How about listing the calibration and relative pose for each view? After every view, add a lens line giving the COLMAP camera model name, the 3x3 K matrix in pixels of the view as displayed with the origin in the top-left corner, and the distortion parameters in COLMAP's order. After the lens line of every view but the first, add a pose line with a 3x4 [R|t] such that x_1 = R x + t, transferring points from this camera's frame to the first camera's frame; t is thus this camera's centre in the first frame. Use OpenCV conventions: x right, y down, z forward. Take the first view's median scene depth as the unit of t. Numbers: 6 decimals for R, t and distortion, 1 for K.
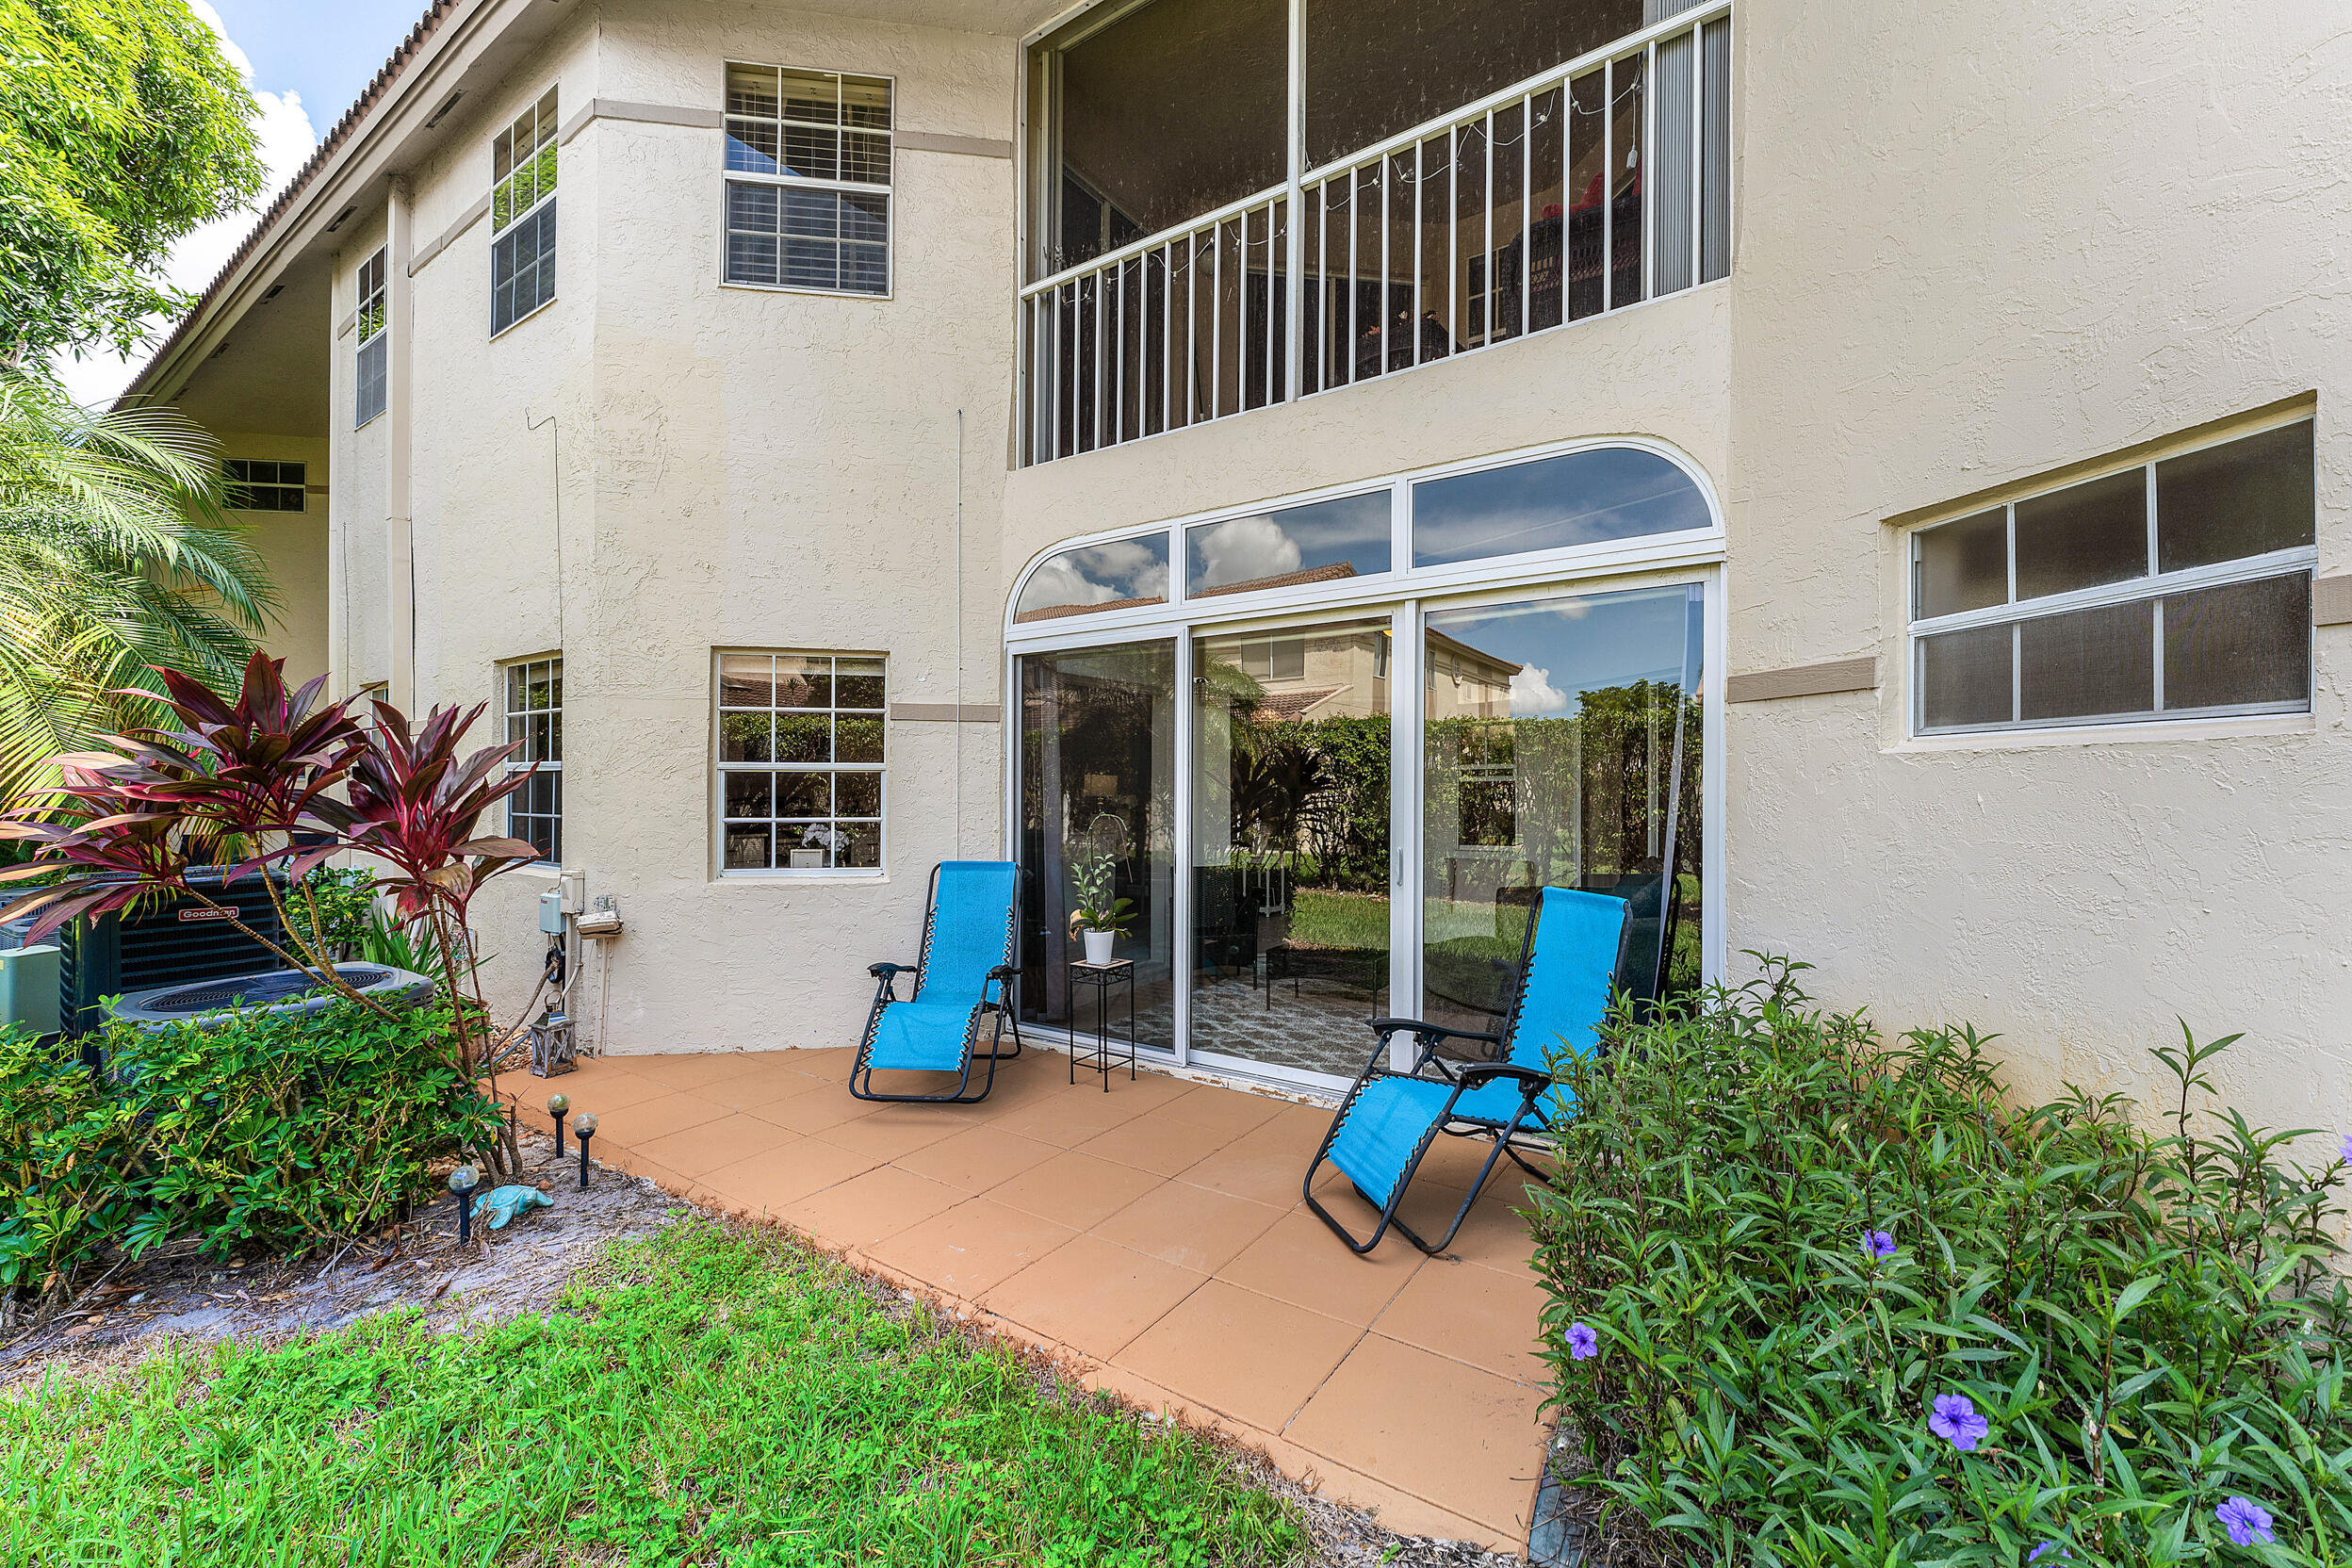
lens RADIAL K [[976.2, 0, 1177.5], [0, 976.2, 776.7], [0, 0, 1]] dist [-0.003034, -0.000077]
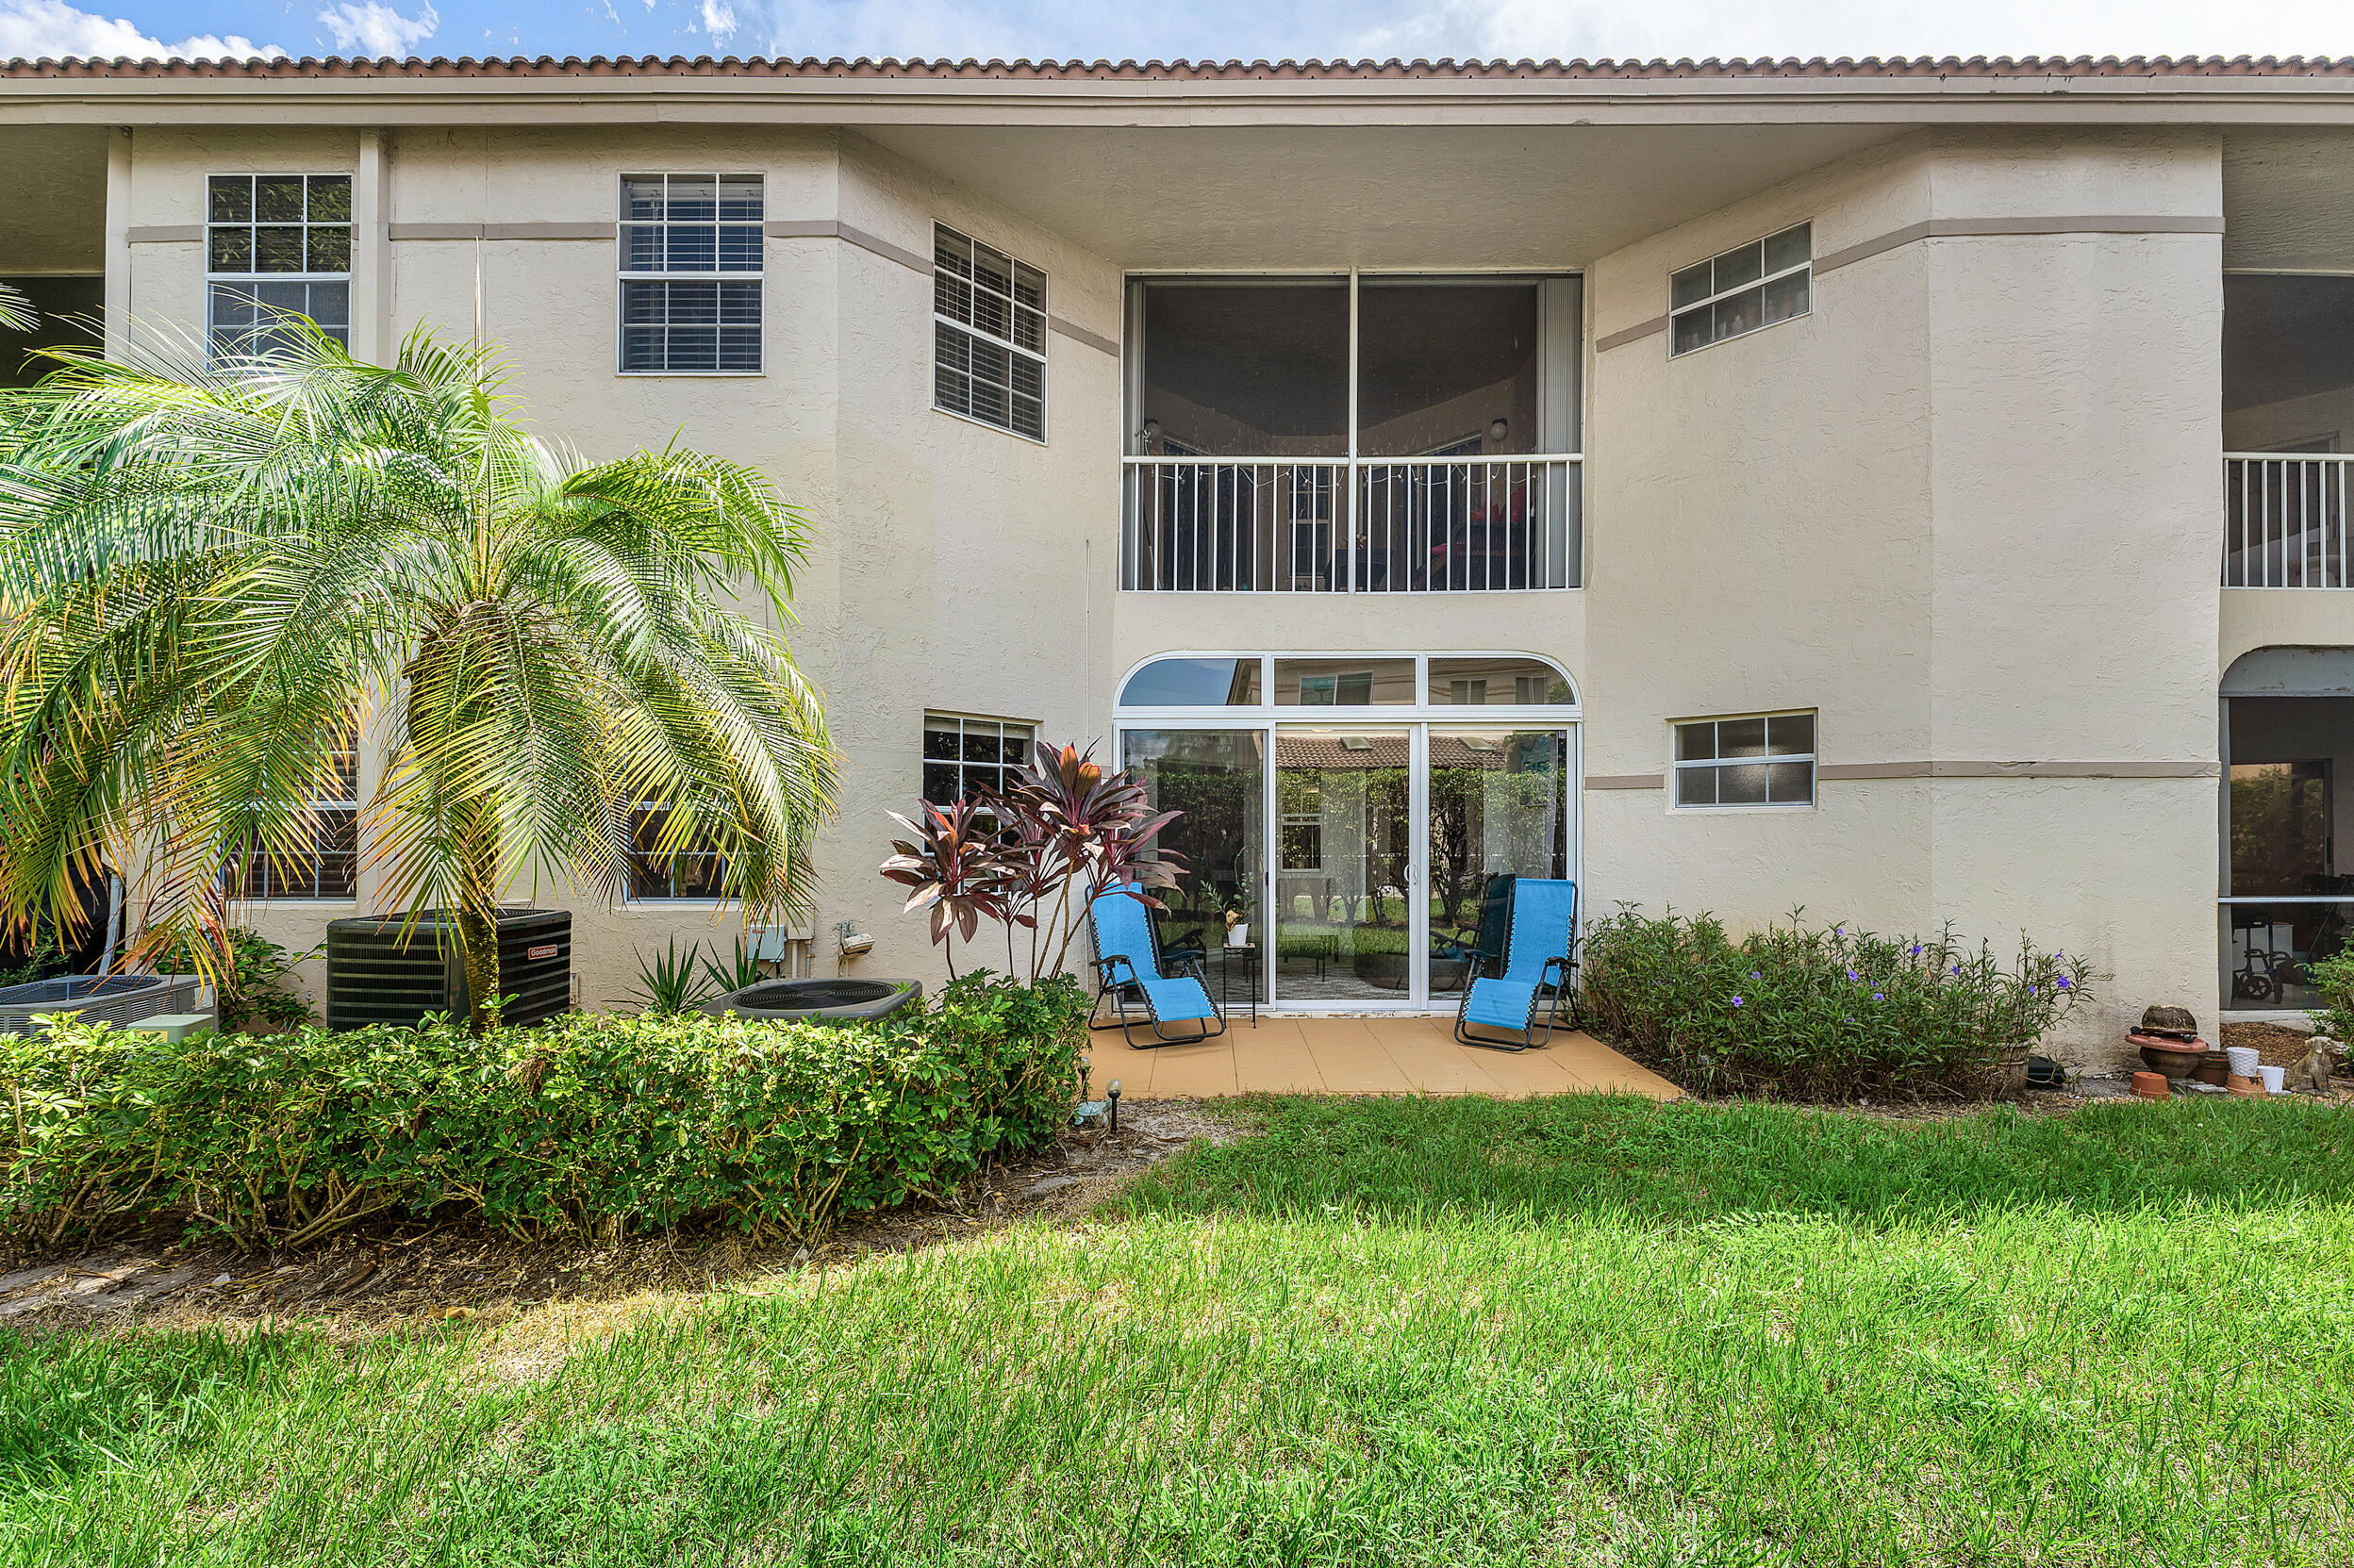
lens RADIAL K [[976.9, 0, 1237.8], [0, 976.9, 820.9], [0, 0, 1]] dist [-0.003034, -0.000077]
pose [[0.810470, 0.007899, 0.585727, -0.918609], [-0.007874, 0.999966, -0.002591, 0.003980], [-0.585728, -0.002512, 0.810504, -0.205278]]
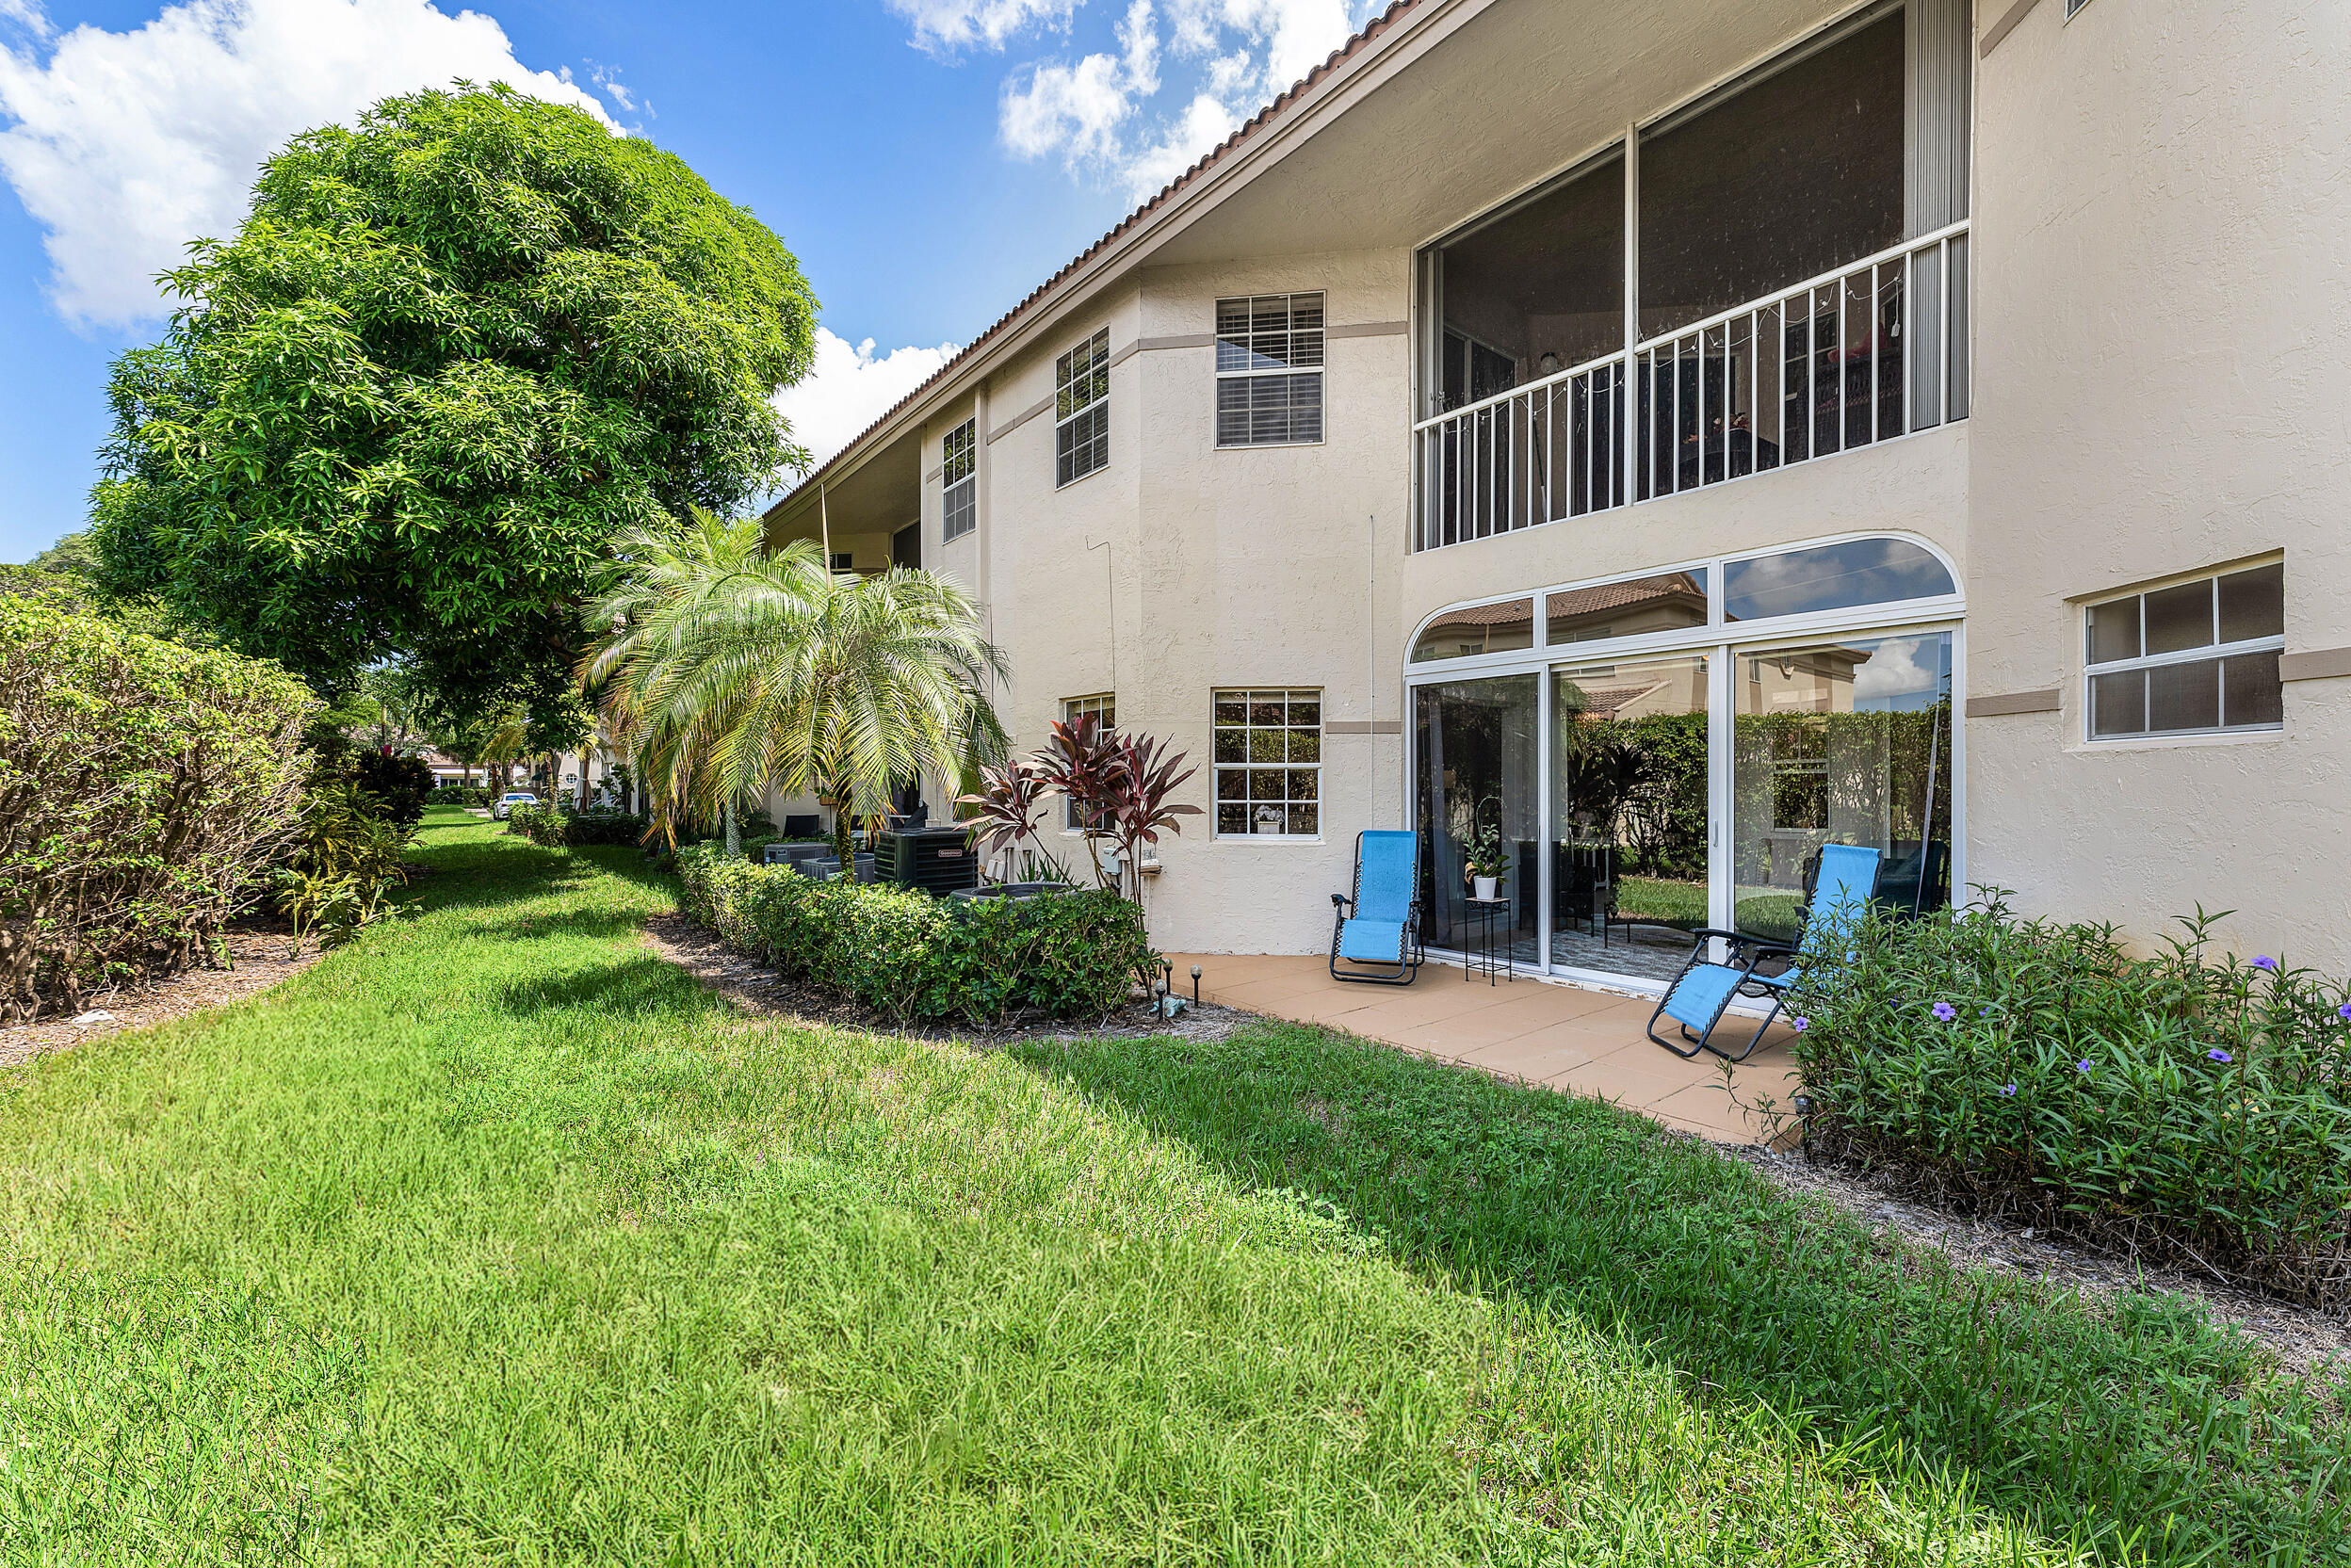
lens RADIAL K [[975.7, 0, 1175.1], [0, 975.7, 774.3], [0, 0, 1]] dist [-0.003034, -0.000077]
pose [[0.958257, -0.004572, -0.285872, -0.102560], [0.004811, 0.999988, 0.000134, 0.002137], [0.285868, -0.001504, 0.958268, -0.502882]]
